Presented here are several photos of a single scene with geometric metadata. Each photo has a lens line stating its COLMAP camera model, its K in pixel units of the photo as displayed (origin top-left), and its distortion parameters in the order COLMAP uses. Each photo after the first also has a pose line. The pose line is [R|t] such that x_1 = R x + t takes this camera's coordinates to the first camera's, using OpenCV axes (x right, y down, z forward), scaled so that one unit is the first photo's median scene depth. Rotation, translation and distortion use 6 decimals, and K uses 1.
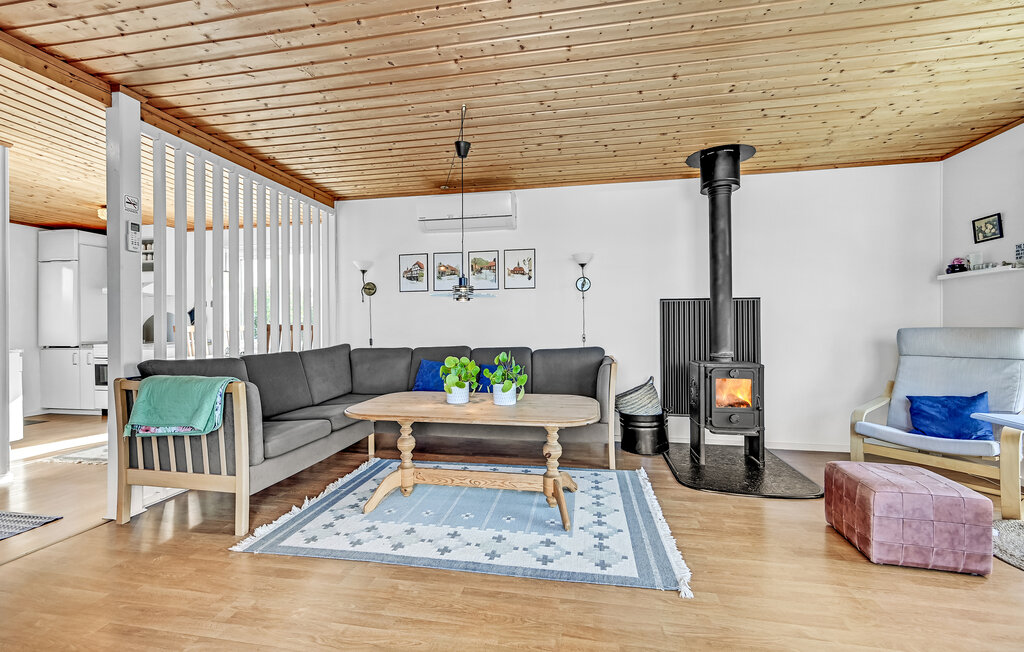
lens RADIAL K [[429.7, 0, 510.4], [0, 429.7, 324.9], [0, 0, 1]] dist [0.007272, 0.000660]
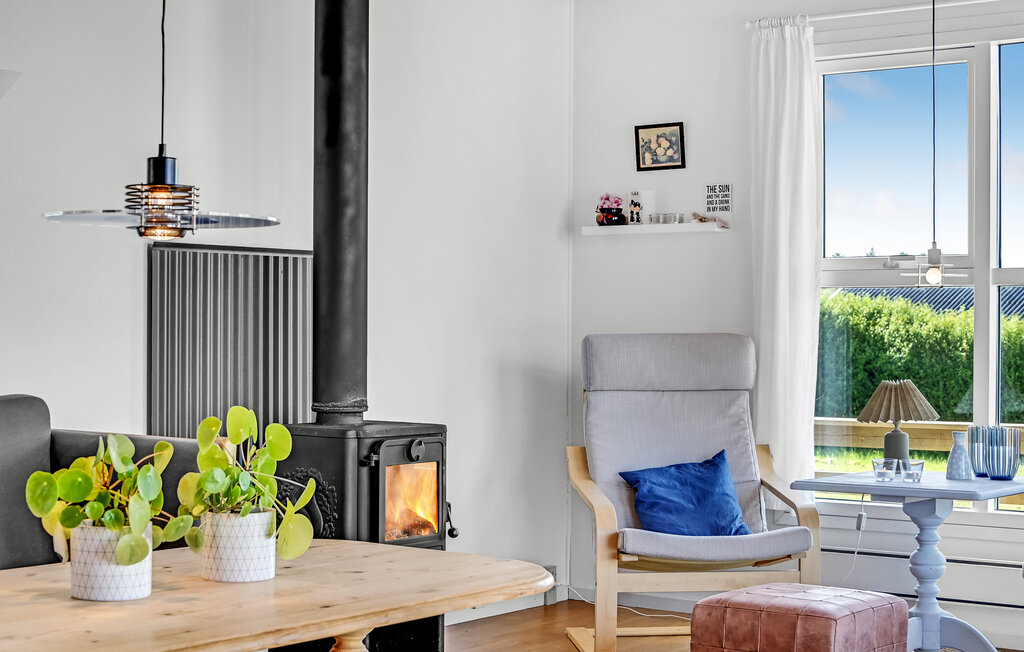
lens RADIAL K [[1744.8, 0, 512.0], [0, 1744.8, 326.0], [0, 0, 1]] dist [-0.031884, -0.117603]
pose [[0.435003, 0.005593, 0.900411, -0.882091], [-0.011087, 0.999938, -0.000855, 0.000166], [-0.900361, -0.009611, 0.435039, 0.234612]]
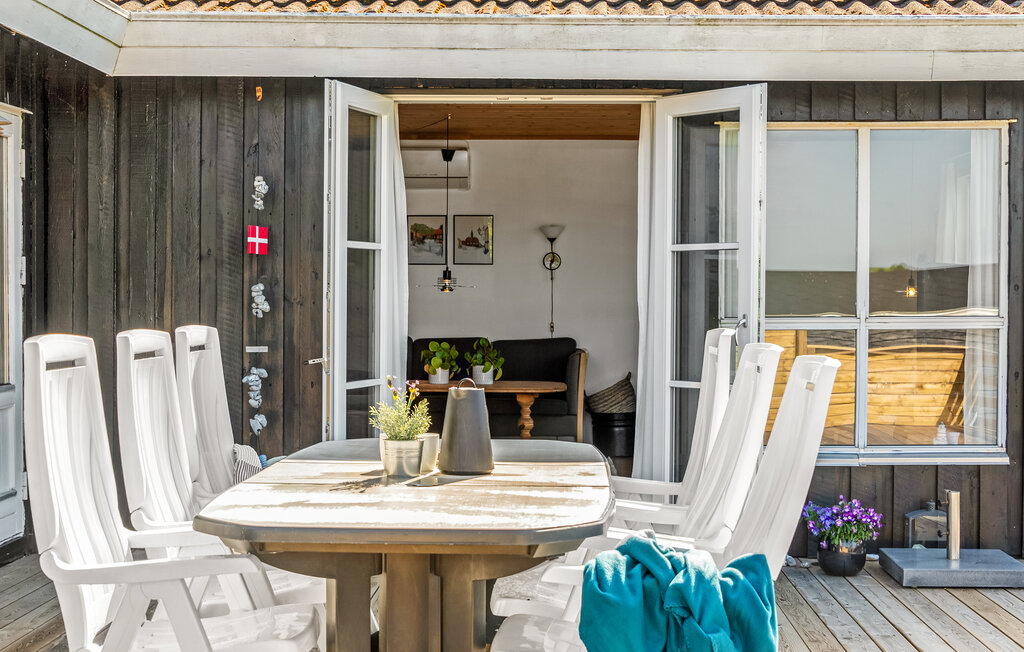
lens RADIAL K [[1631.3, 0, 512.0], [0, 1631.3, 326.0], [0, 0, 1]] dist [0.000583, -0.000348]
pose [[0.988292, 0.008943, 0.152314, -0.484103], [-0.012558, 0.999661, 0.022789, -0.053235], [-0.152058, -0.024435, 0.988069, -2.639283]]
